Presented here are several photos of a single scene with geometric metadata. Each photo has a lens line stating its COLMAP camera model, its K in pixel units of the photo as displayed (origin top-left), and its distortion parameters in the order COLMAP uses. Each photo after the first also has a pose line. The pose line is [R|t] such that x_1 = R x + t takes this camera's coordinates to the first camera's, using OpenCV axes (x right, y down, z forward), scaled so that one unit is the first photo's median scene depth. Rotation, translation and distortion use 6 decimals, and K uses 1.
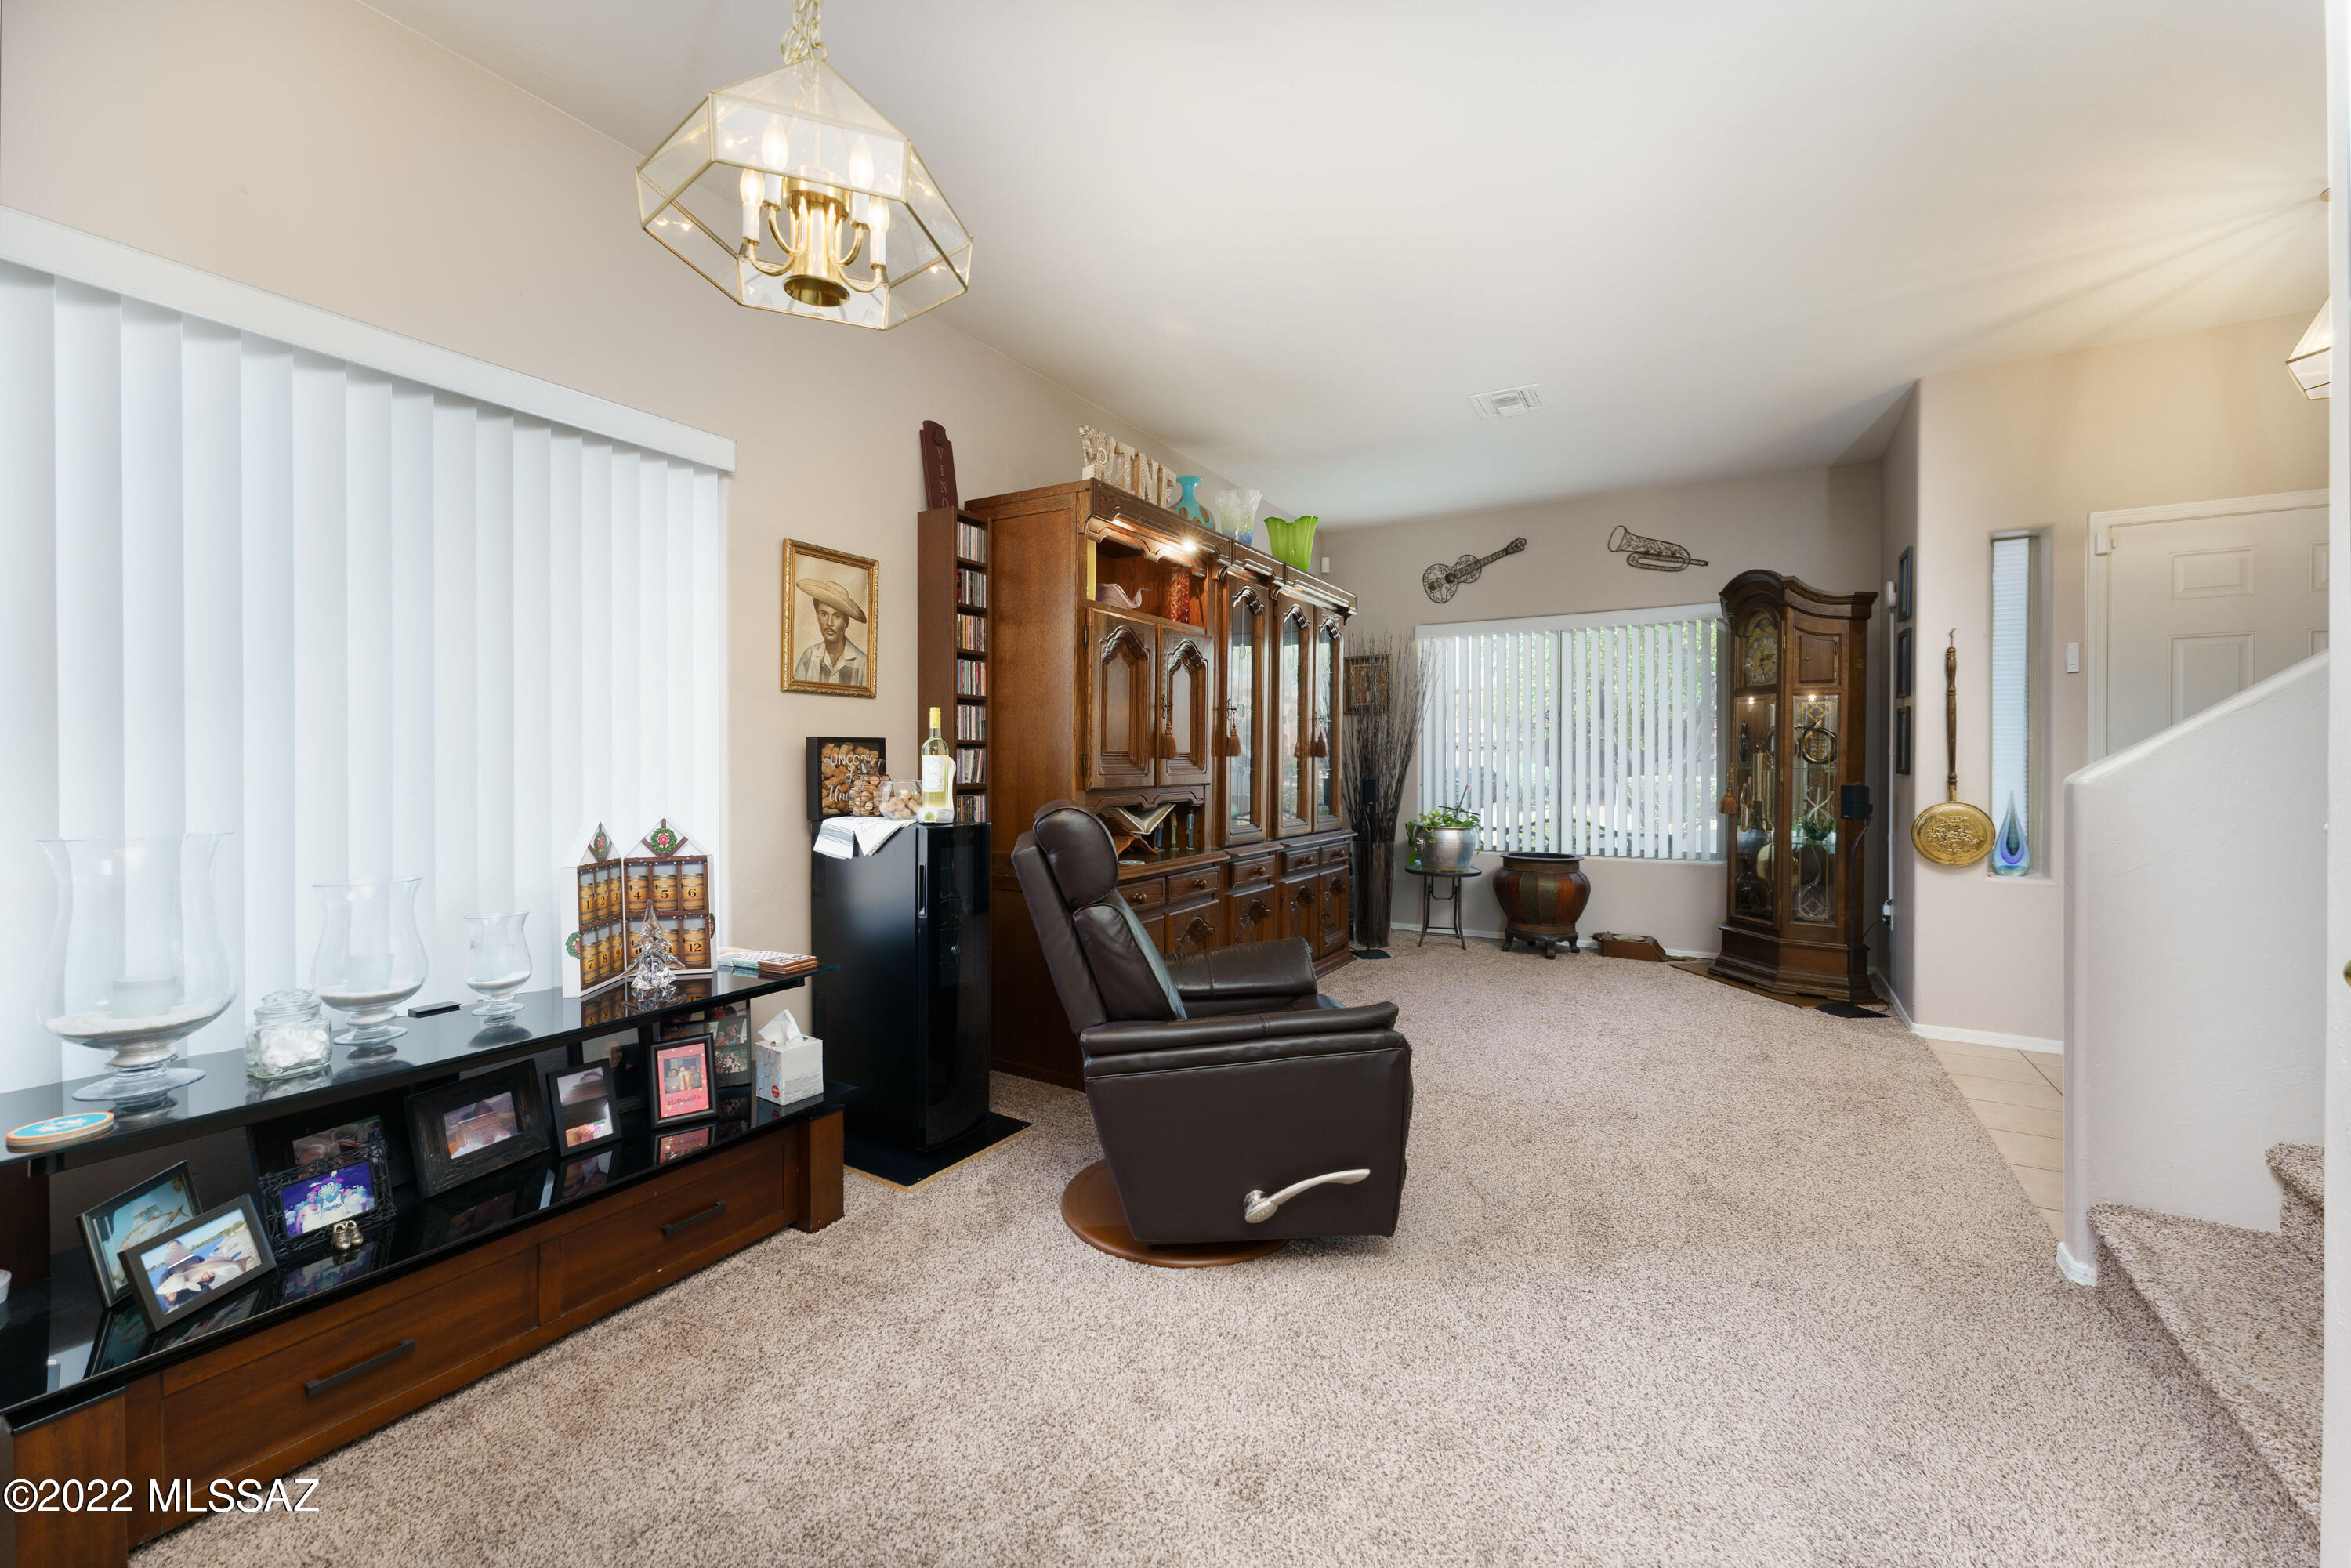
lens RADIAL K [[940.3, 0, 1177.1], [0, 940.3, 771.6], [0, 0, 1]] dist [-0.001541, 0.000120]
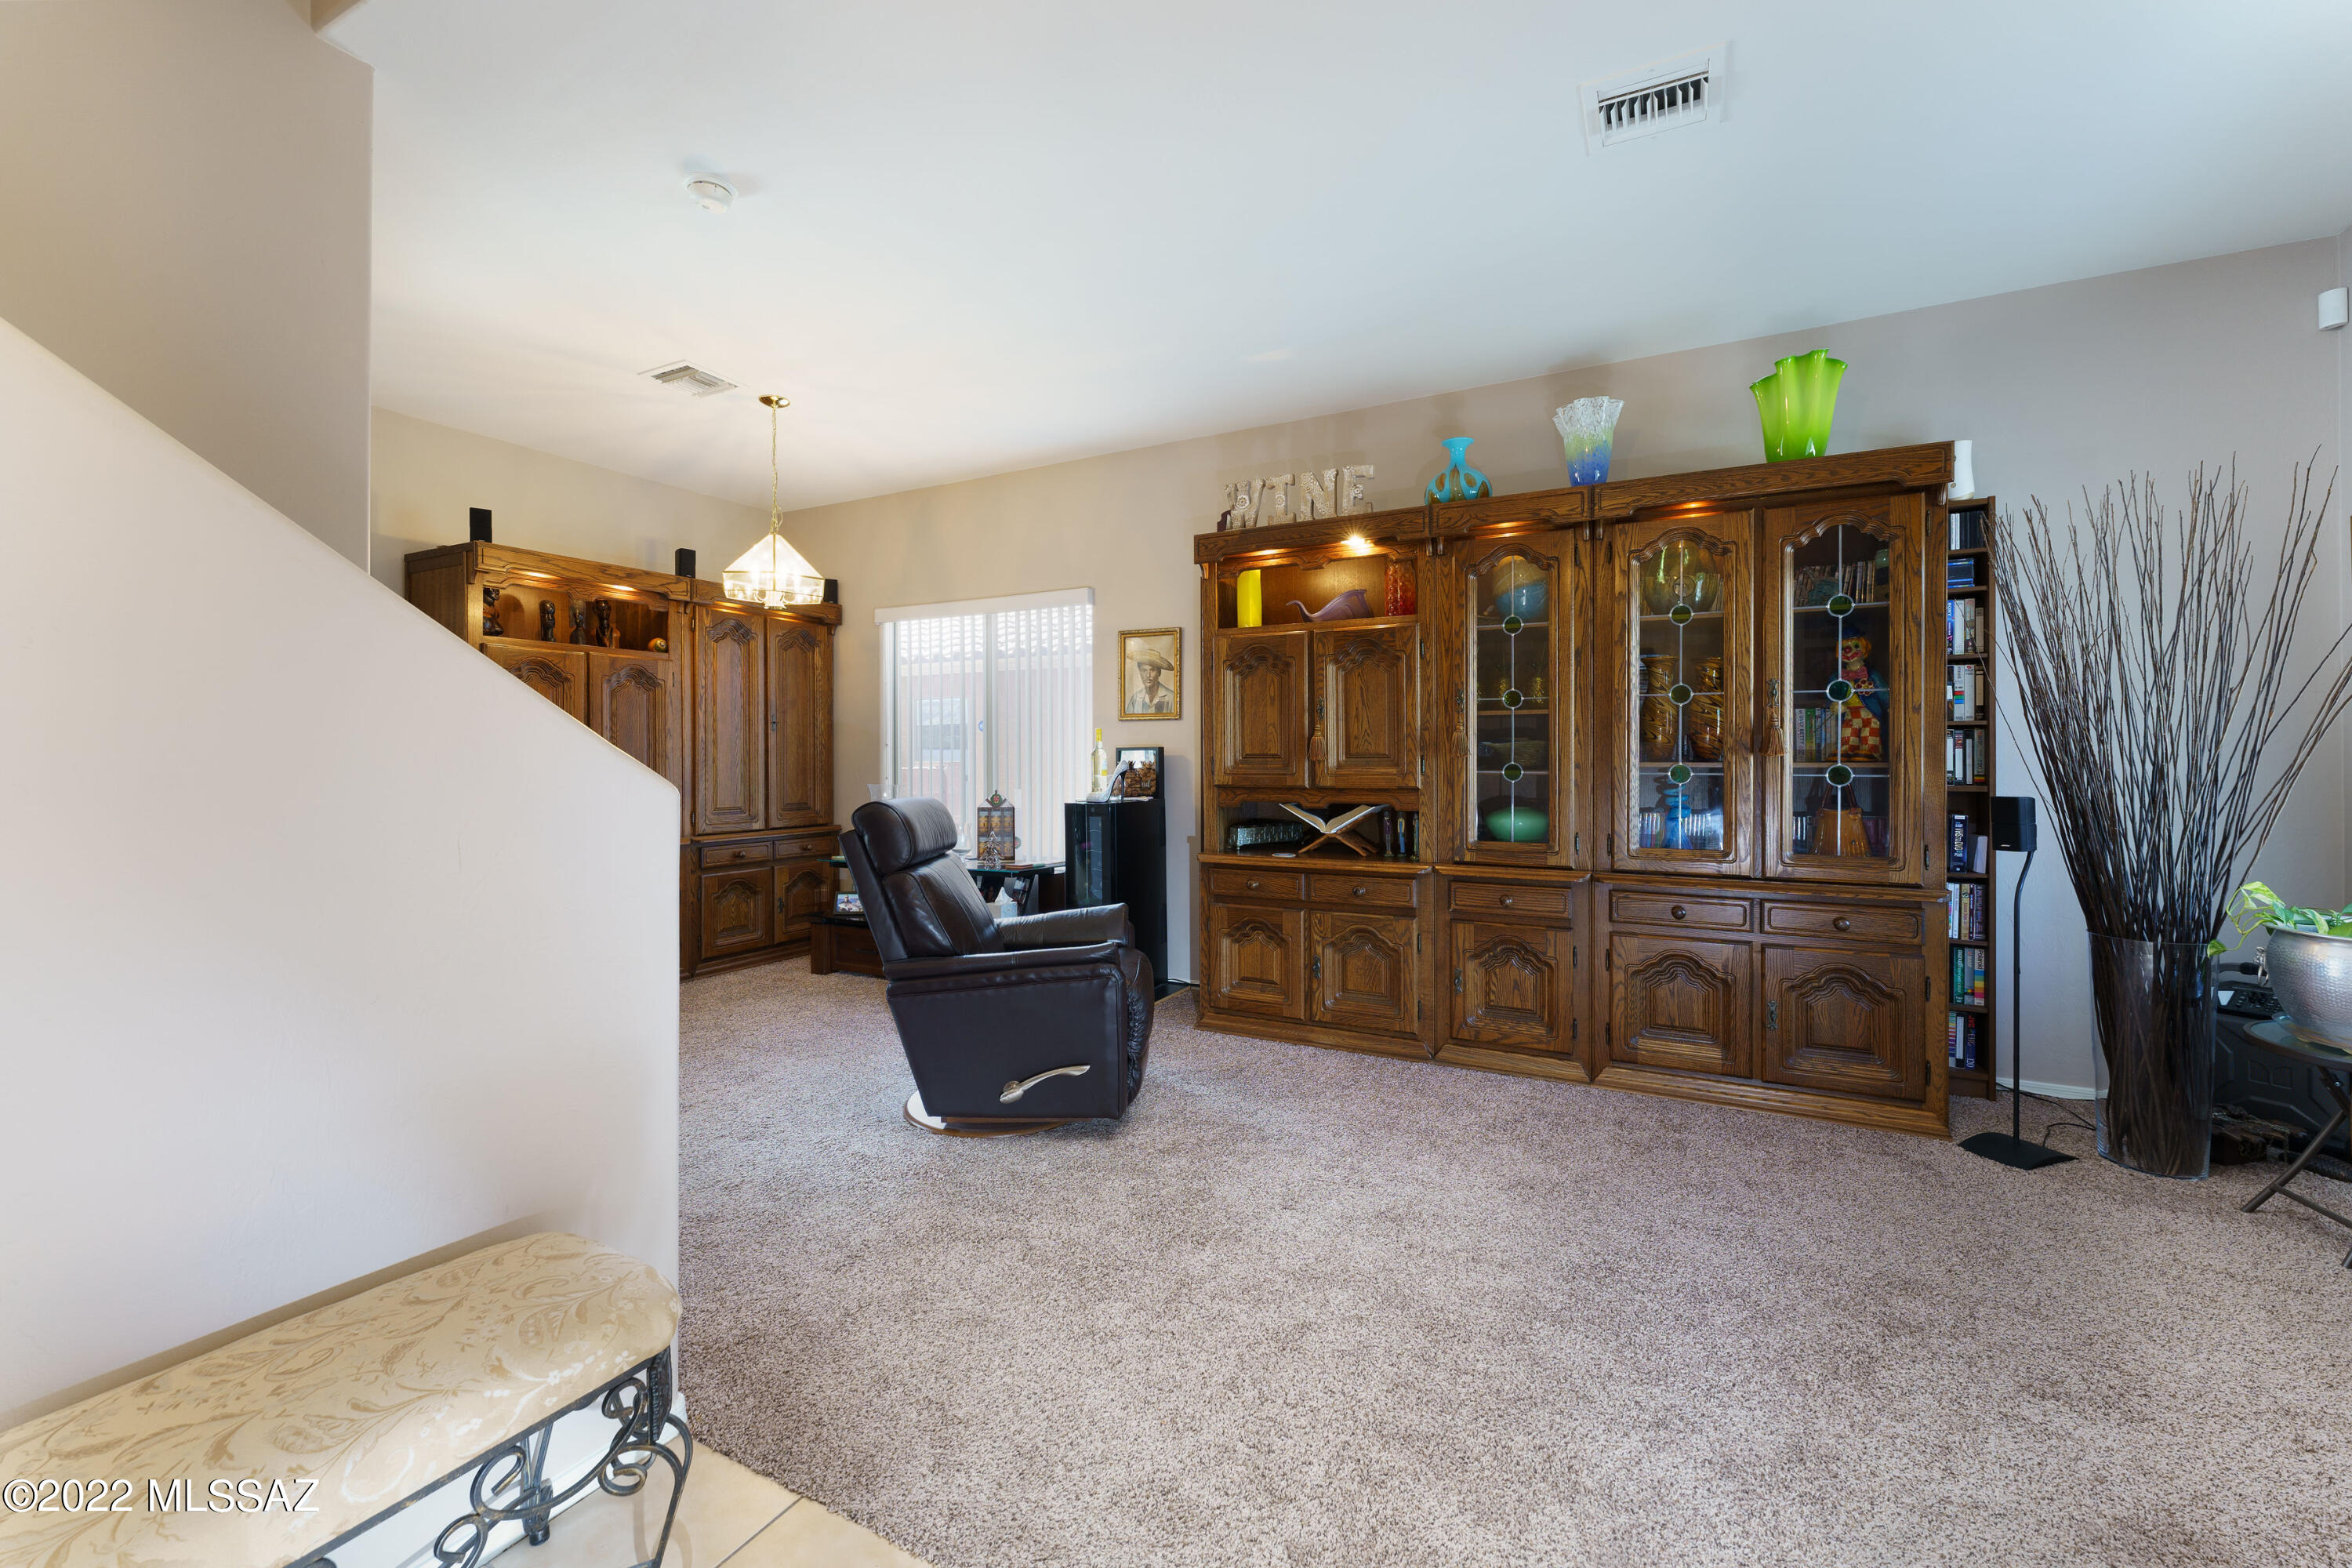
lens RADIAL K [[965.8, 0, 1181.5], [0, 965.8, 777.8], [0, 0, 1]] dist [0.000798, -0.000045]
pose [[0.047158, 0.020663, -0.998674, 0.820680], [-0.007000, 0.999768, 0.020356, -0.012188], [0.998863, 0.006030, 0.047292, 0.633873]]
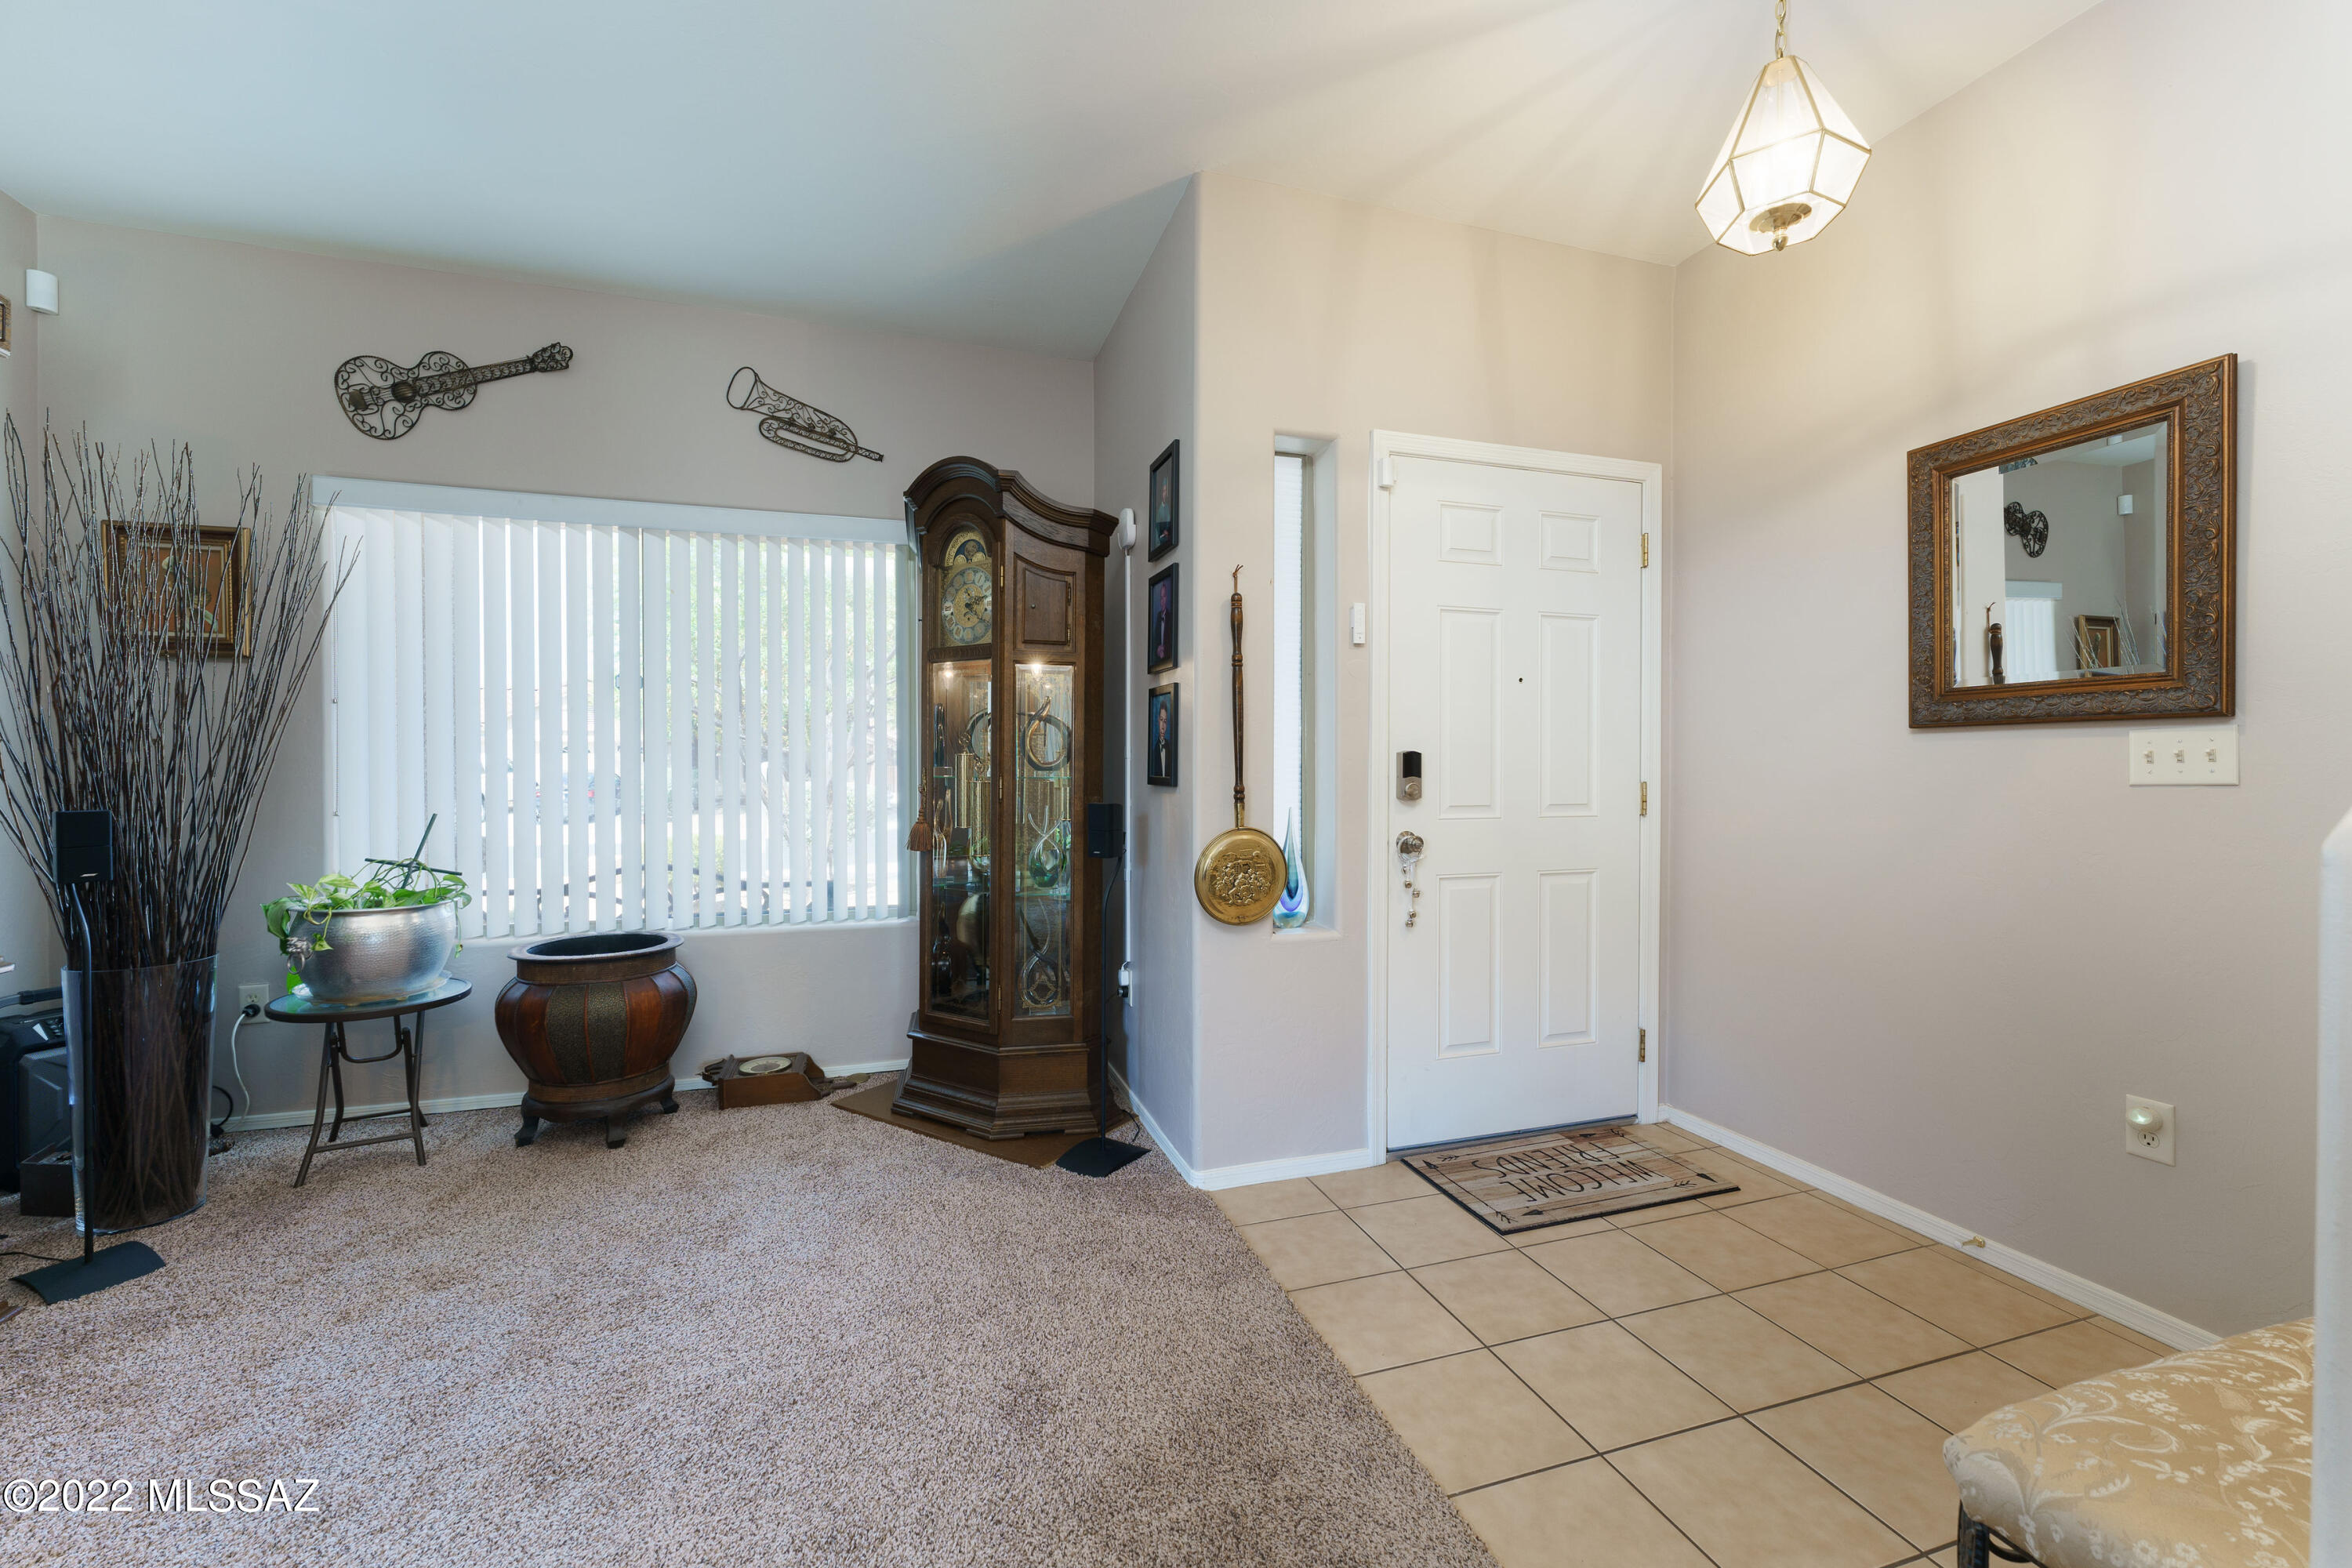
lens RADIAL K [[940.8, 0, 1177.6], [0, 940.8, 771.6], [0, 0, 1]] dist [-0.001541, 0.000120]
pose [[0.661328, -0.004505, 0.750083, 0.249270], [0.006734, 0.999977, 0.000069, -0.006268], [-0.750067, 0.005006, 0.661343, 0.492972]]
